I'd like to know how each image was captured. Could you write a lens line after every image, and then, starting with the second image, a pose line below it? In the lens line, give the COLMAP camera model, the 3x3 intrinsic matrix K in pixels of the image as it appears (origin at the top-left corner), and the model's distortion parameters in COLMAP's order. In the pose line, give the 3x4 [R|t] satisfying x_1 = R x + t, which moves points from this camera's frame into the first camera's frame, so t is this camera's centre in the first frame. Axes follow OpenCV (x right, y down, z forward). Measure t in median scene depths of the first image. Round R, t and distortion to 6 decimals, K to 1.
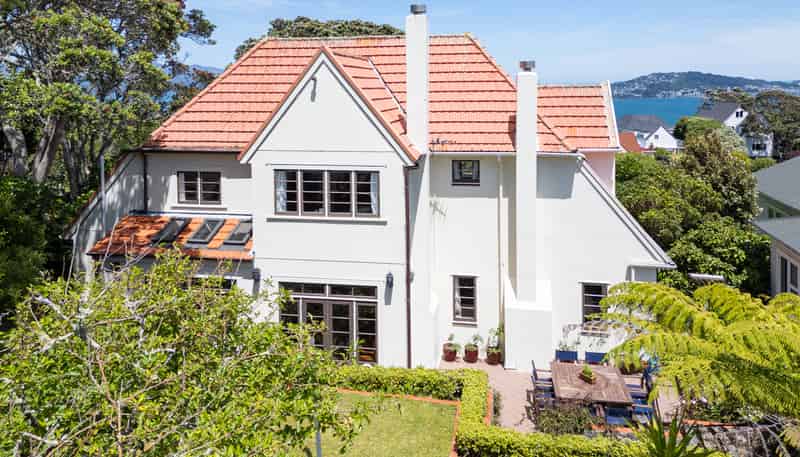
lens RADIAL K [[579.3, 0, 400.9], [0, 579.3, 121.9], [0, 0, 1]] dist [0.033512, -0.003567]
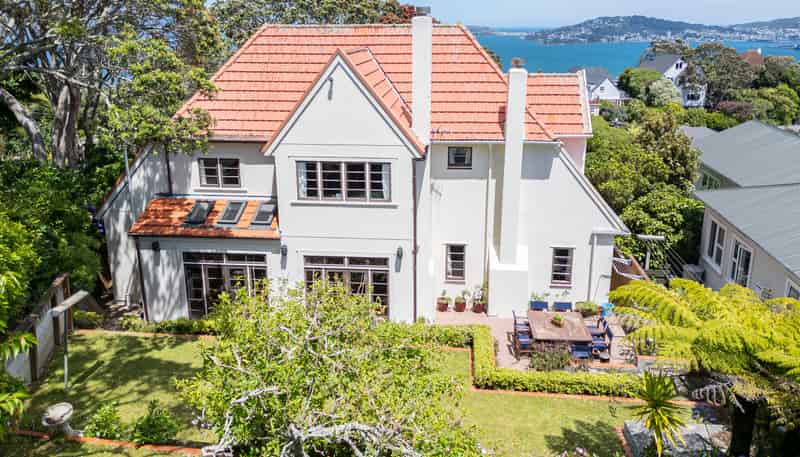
lens RADIAL K [[566.0, 0, 398.3], [0, 566.0, 202.0], [0, 0, 1]] dist [0.023931, -0.005926]
pose [[0.996698, -0.018653, 0.079032, -0.099802], [-0.000002, 0.973254, 0.229733, -0.084977], [-0.081203, -0.228974, 0.970040, -0.089865]]
